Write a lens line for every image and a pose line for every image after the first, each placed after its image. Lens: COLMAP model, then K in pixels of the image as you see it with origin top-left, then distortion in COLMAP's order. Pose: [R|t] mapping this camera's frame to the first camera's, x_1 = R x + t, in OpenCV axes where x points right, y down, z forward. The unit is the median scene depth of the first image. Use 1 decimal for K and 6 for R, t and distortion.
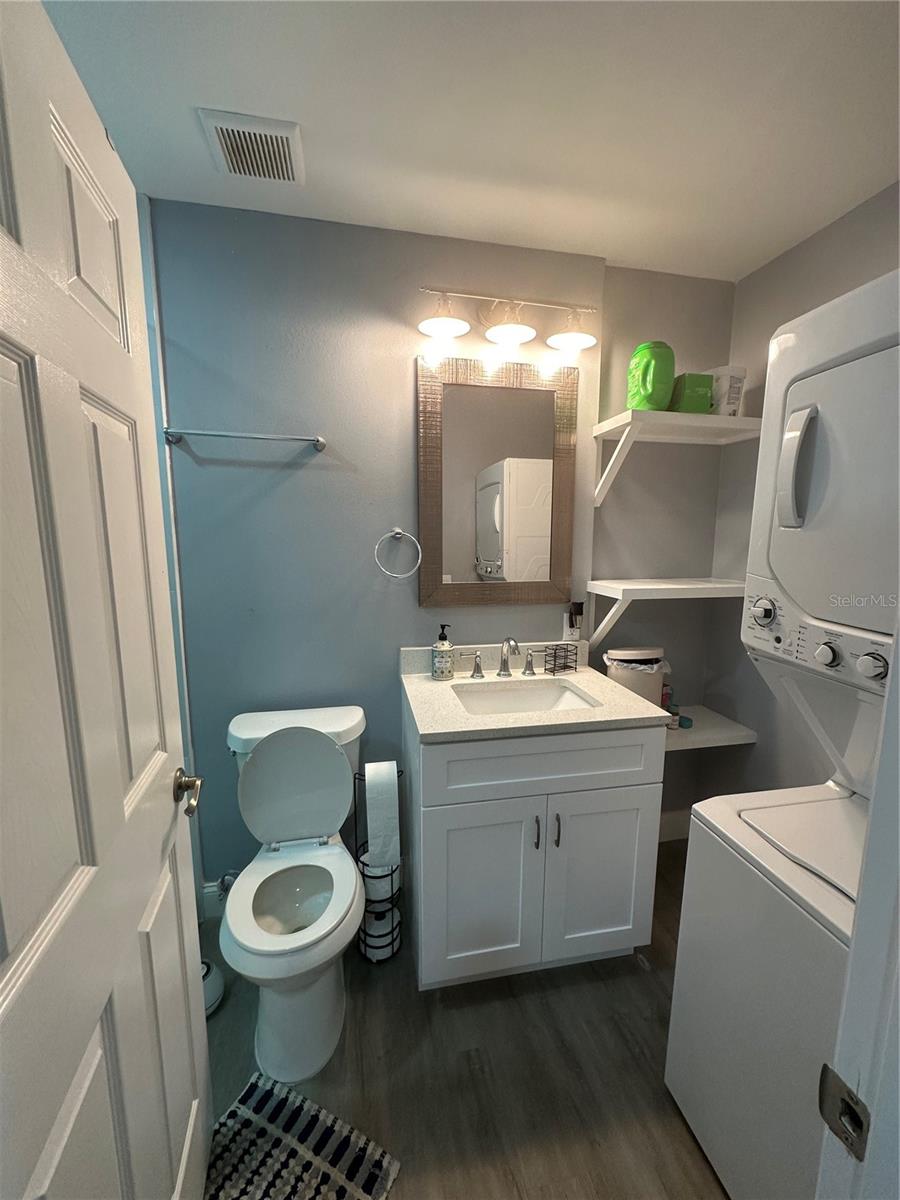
lens RADIAL K [[479.2, 0, 454.3], [0, 479.2, 601.4], [0, 0, 1]] dist [-0.003302, 0.000600]
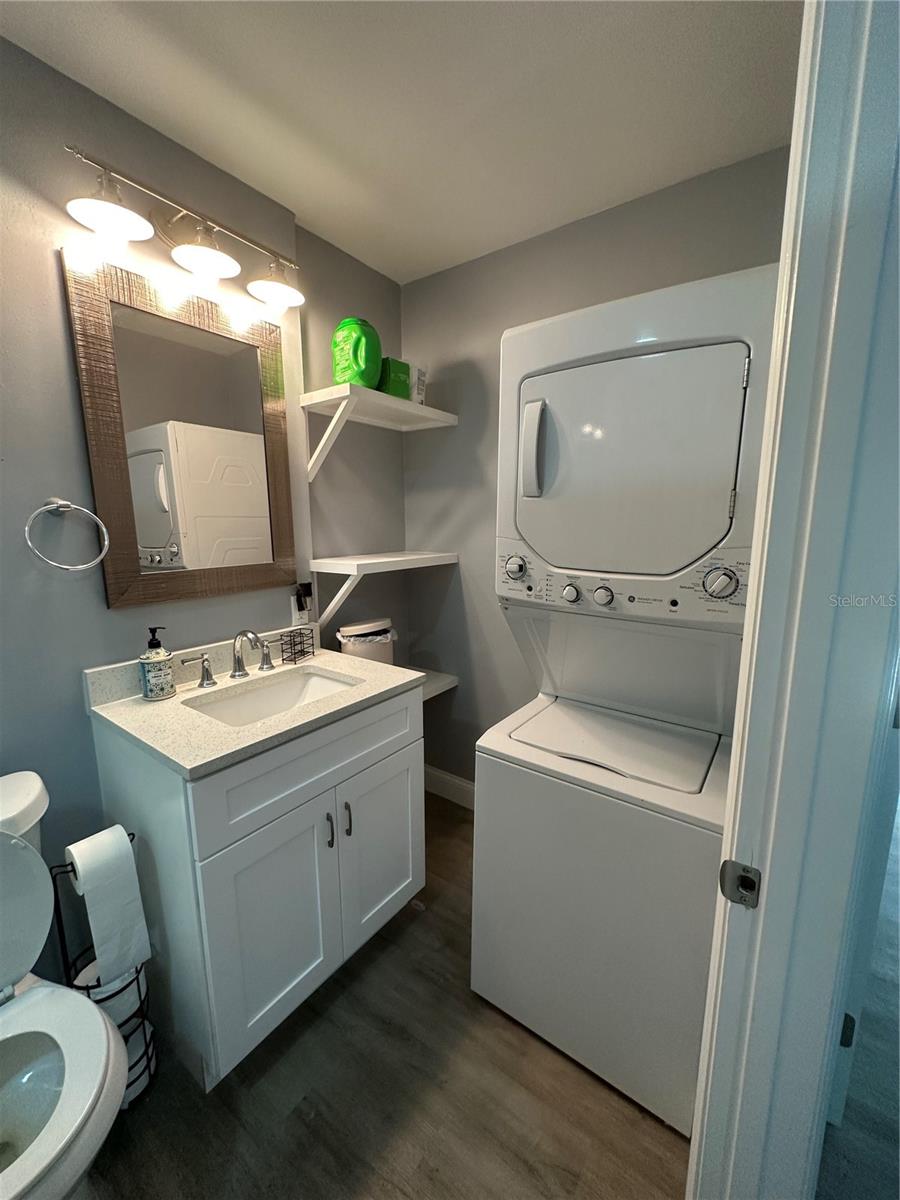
lens RADIAL K [[479.2, 0, 453.7], [0, 479.2, 600.2], [0, 0, 1]] dist [-0.003302, 0.000600]
pose [[0.737761, -0.119603, 0.664382, -0.179833], [0.103777, 0.992575, 0.063446, 0.006506], [-0.667037, 0.022140, 0.744696, 0.120880]]
